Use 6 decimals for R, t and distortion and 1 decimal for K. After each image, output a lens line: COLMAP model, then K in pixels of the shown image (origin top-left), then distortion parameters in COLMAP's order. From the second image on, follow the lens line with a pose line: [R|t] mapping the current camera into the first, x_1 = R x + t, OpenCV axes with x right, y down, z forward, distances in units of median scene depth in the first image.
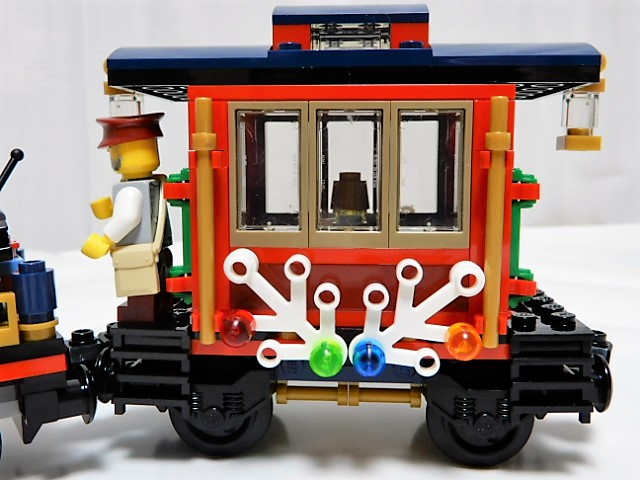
lens RADIAL K [[713.8, 0, 320.0], [0, 713.8, 240.0], [0, 0, 1]] dist [-0.021892, -0.010236]
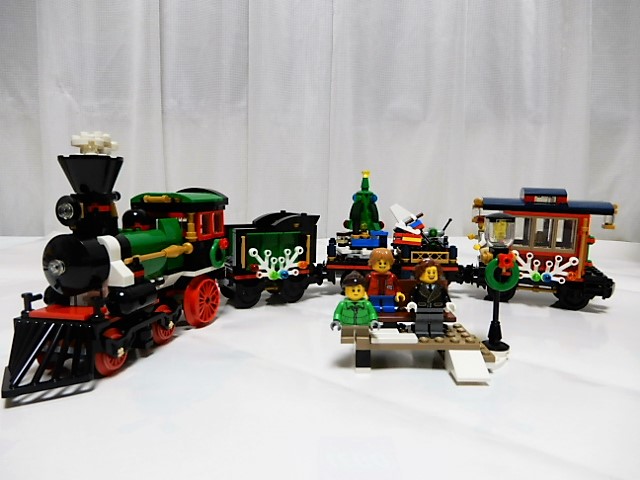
lens RADIAL K [[450.2, 0, 320.0], [0, 450.2, 240.0], [0, 0, 1]] dist [-0.001207, -0.000616]
pose [[0.965451, 0.059800, -0.253629, -0.555210], [-0.057749, 0.998210, 0.015531, -0.023729], [0.254103, -0.000347, 0.967177, -1.882595]]
